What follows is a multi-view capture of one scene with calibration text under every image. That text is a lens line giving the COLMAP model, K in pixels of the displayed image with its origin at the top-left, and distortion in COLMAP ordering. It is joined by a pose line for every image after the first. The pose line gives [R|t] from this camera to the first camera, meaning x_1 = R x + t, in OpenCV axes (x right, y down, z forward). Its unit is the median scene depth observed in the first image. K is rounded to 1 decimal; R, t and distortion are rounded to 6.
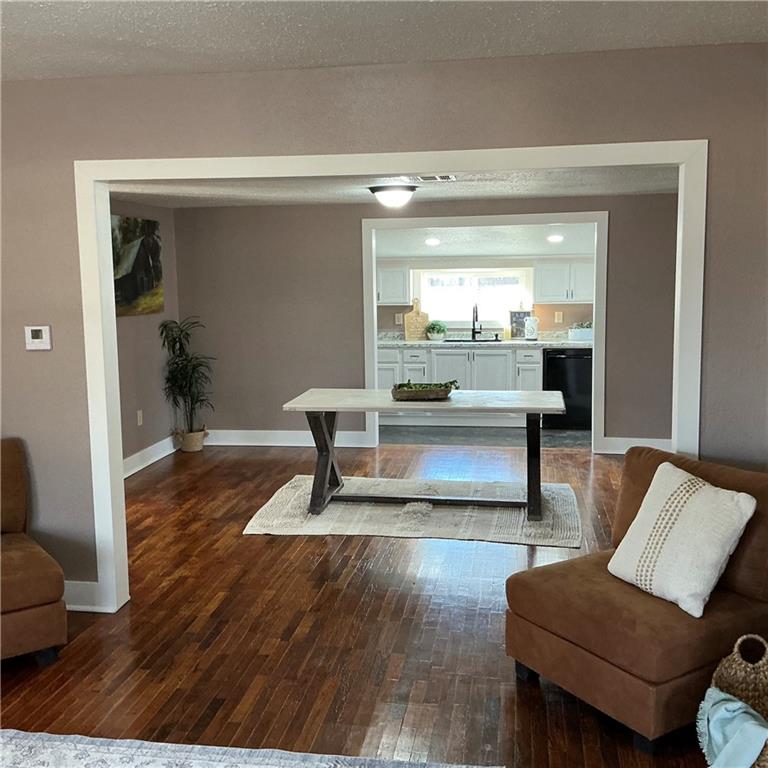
lens RADIAL K [[849.3, 0, 384.0], [0, 849.3, 384.0], [0, 0, 1]] dist [0.183455, -0.389152]
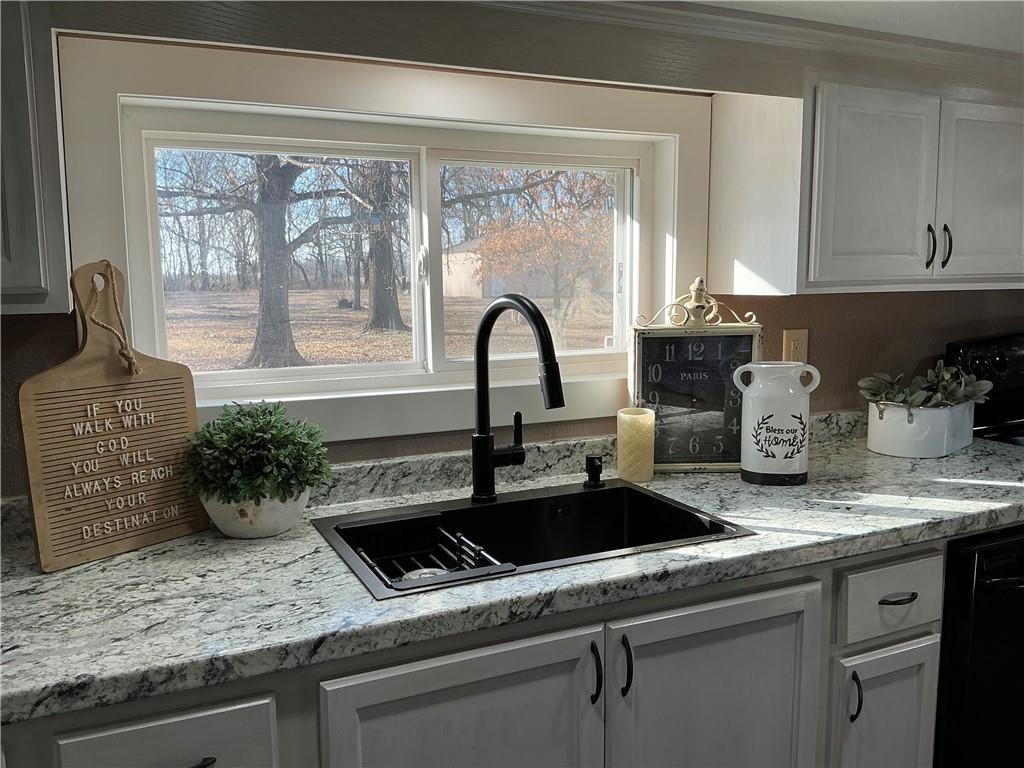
lens RADIAL K [[846.7, 0, 512.0], [0, 846.7, 384.0], [0, 0, 1]] dist [0.170032, -0.356396]
pose [[0.826475, -0.068421, 0.558800, 0.019926], [0.070363, 0.997358, 0.018051, -0.125005], [-0.558559, 0.024400, 0.829106, 1.342434]]
